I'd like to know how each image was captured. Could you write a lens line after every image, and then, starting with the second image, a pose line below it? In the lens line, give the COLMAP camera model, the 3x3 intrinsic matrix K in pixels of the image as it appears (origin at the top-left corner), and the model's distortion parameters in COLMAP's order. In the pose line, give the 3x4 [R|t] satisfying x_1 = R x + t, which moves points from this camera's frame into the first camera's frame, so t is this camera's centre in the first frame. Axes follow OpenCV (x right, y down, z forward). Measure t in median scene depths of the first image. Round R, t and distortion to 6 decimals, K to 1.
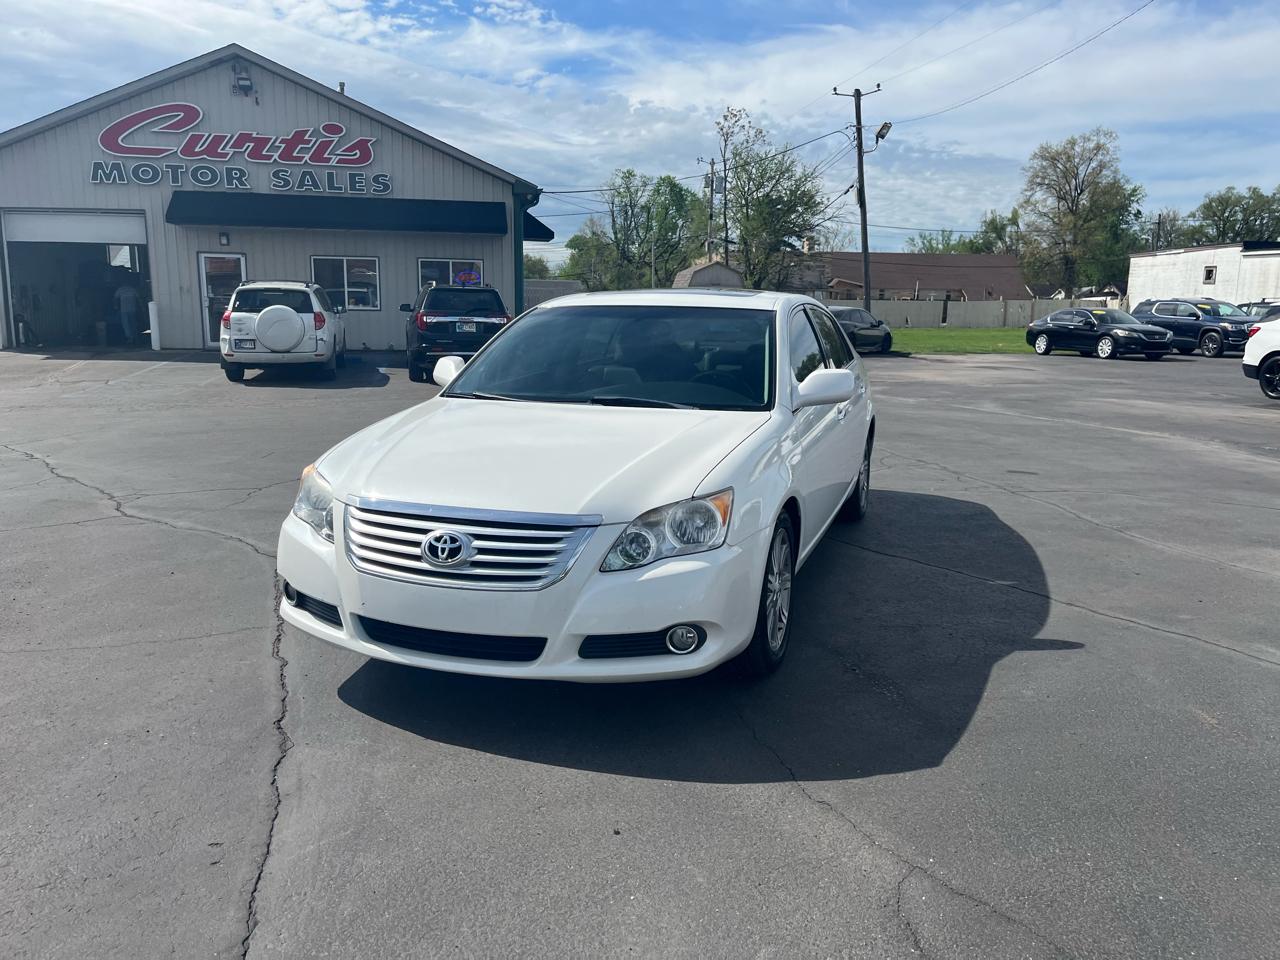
lens RADIAL K [[982.5, 0, 659.3], [0, 982.5, 487.9], [0, 0, 1]] dist [0.062316, -0.066550]
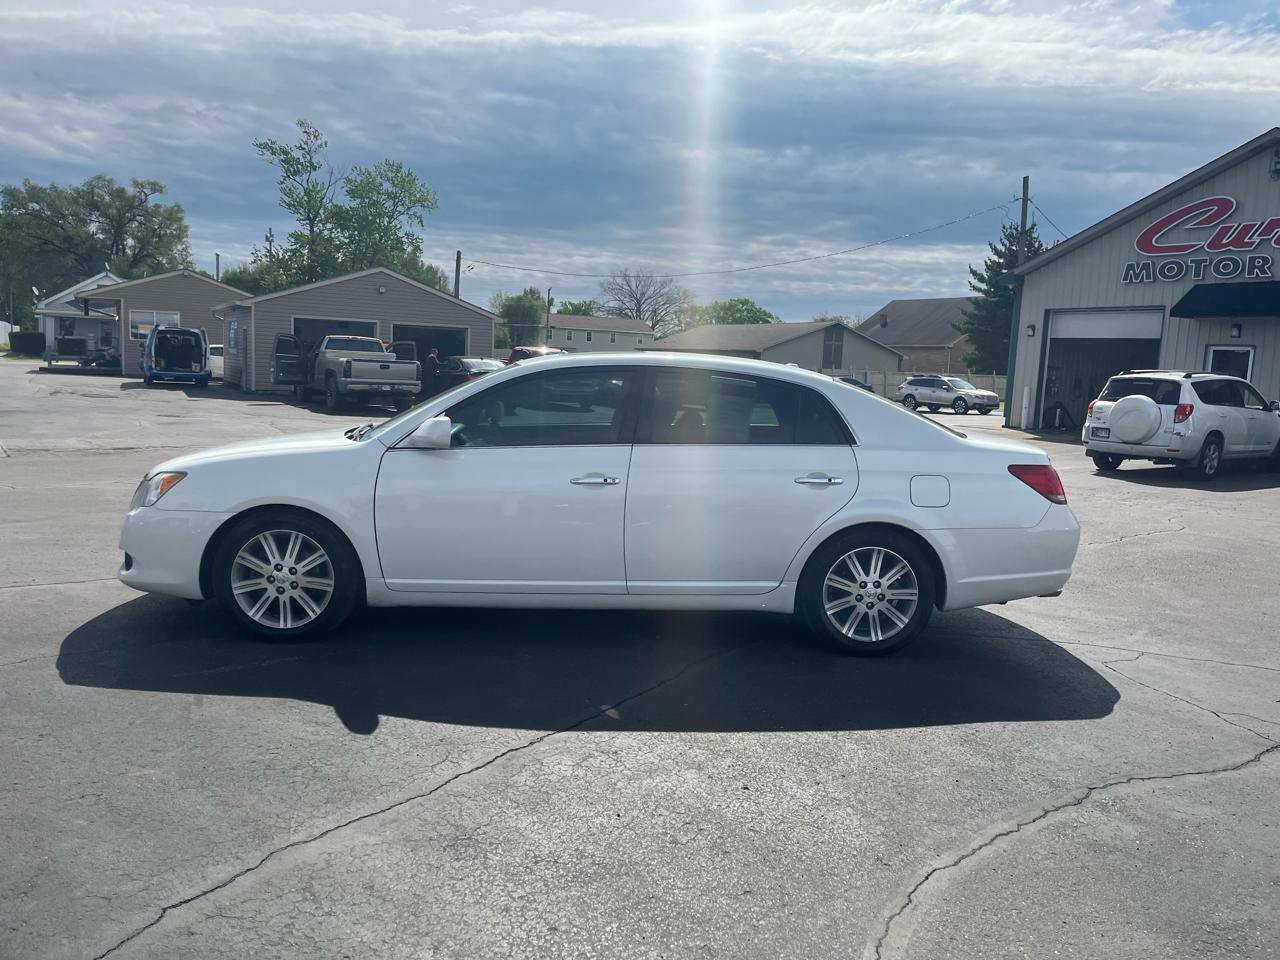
lens RADIAL K [[978.4, 0, 640.1], [0, 978.4, 474.1], [0, 0, 1]] dist [0.079064, -0.111852]
pose [[0.353730, 0.108756, -0.929003, 0.183594], [-0.213463, 0.976393, 0.033025, -0.020930], [0.910664, 0.186626, 0.368595, 0.120994]]
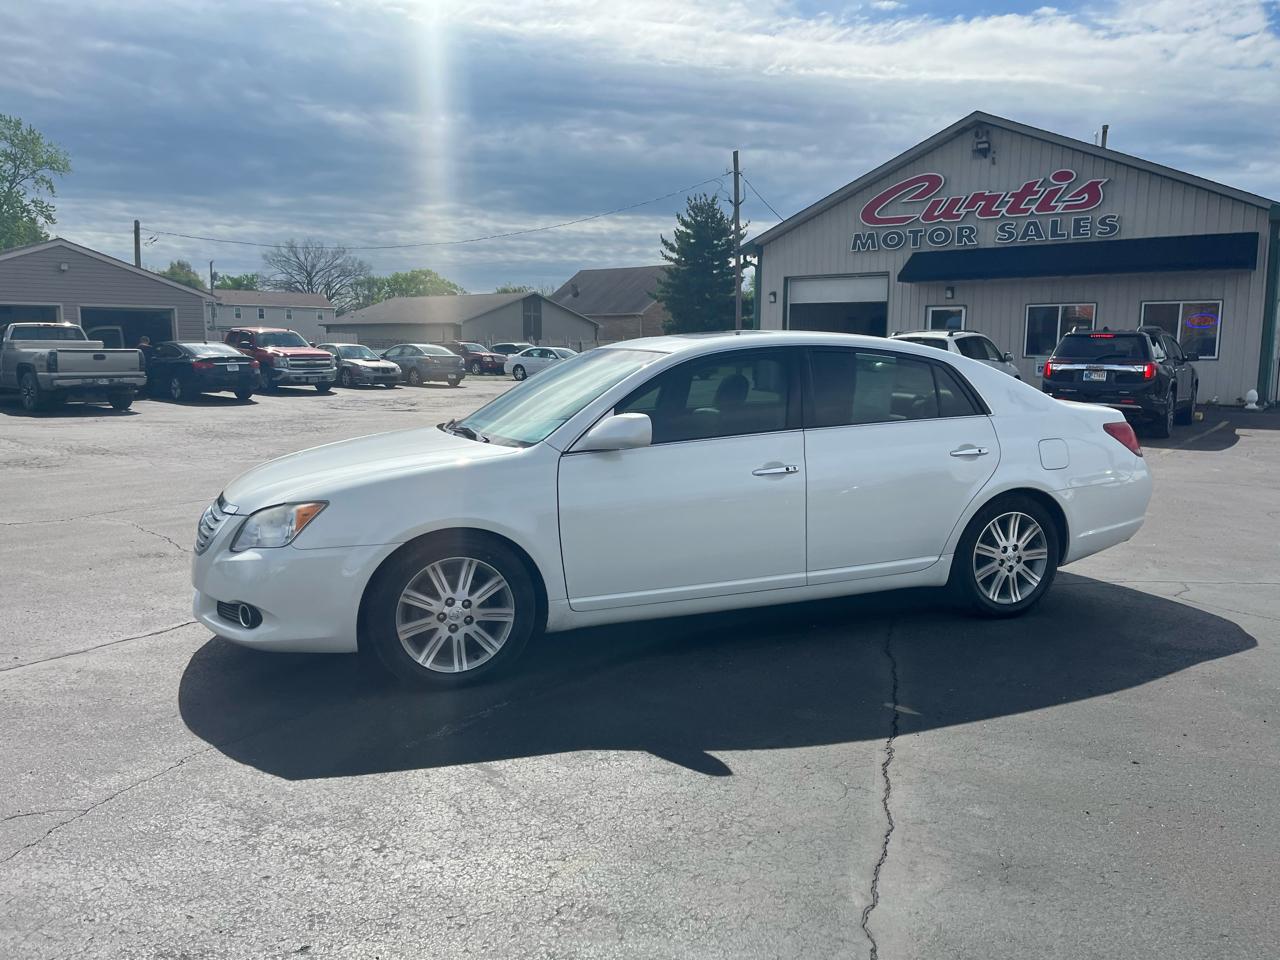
lens RADIAL K [[985.1, 0, 644.5], [0, 985.1, 466.6], [0, 0, 1]] dist [0.068624, -0.104381]
pose [[0.639898, 0.086648, -0.763560, 0.135505], [-0.140020, 0.990136, -0.004983, -0.009911], [0.755596, 0.110102, 0.645718, 0.059290]]
